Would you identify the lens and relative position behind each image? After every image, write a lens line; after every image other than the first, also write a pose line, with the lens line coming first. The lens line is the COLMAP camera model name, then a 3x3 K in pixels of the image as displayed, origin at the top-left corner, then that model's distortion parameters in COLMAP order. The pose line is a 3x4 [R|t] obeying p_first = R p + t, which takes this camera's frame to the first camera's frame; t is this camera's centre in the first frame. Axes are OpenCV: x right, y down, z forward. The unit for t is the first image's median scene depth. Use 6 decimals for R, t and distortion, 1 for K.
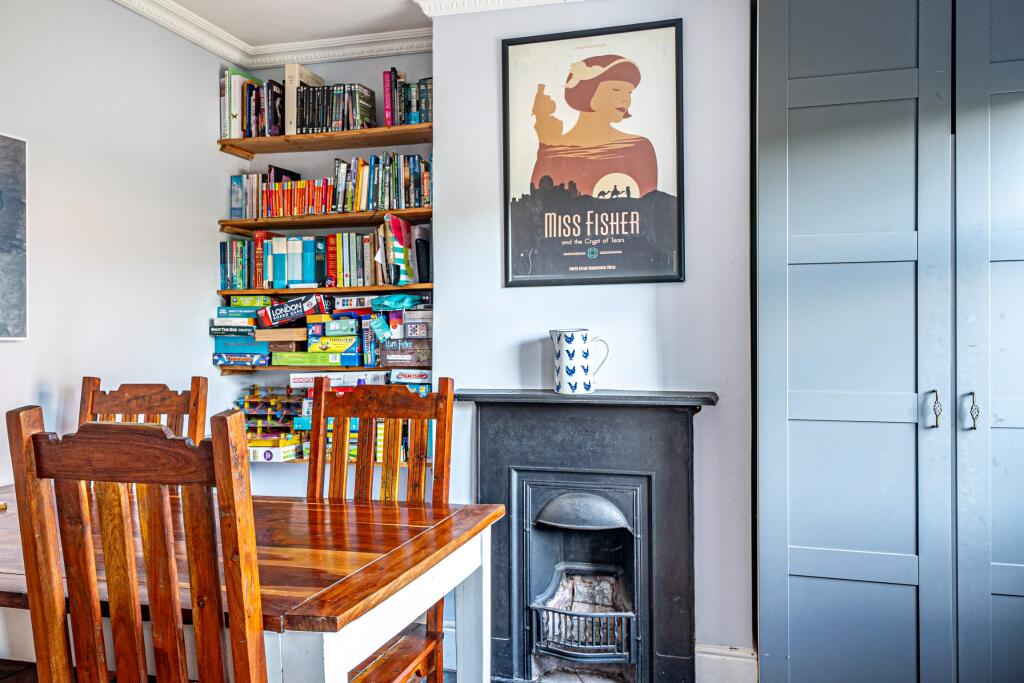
lens RADIAL K [[859.5, 0, 508.0], [0, 859.5, 338.5], [0, 0, 1]] dist [0.025647, 0.007774]
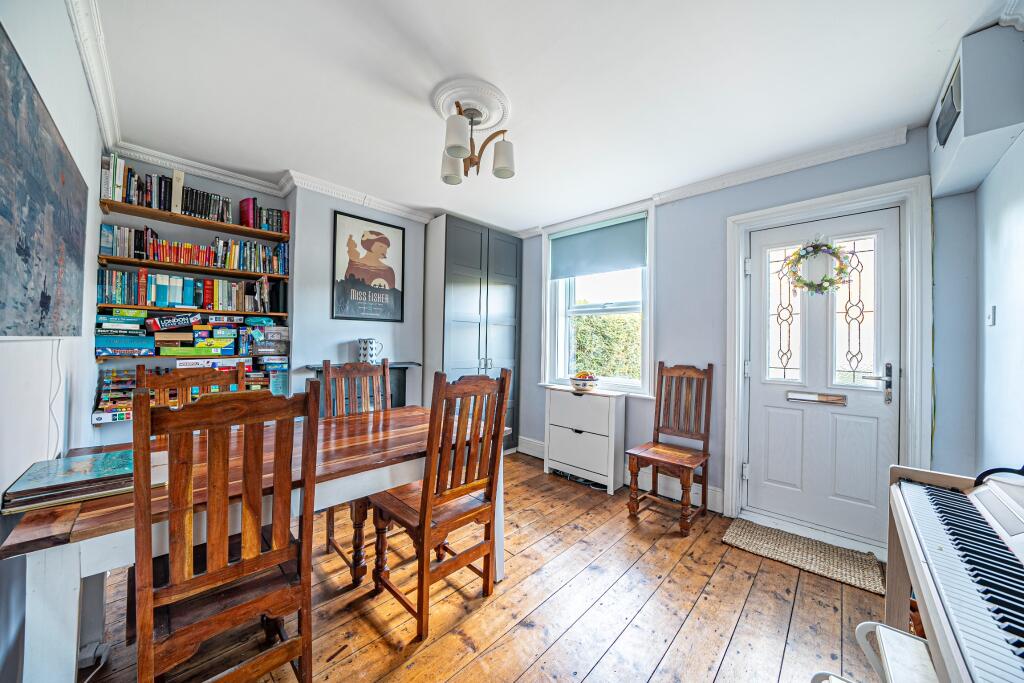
lens RADIAL K [[353.3, 0, 509.3], [0, 353.3, 340.2], [0, 0, 1]] dist [-0.021082, 0.000992]
pose [[0.466295, 0.019875, 0.884406, -0.543577], [-0.018995, 0.999742, -0.012452, -0.000983], [-0.884425, -0.010993, 0.466552, 0.142158]]
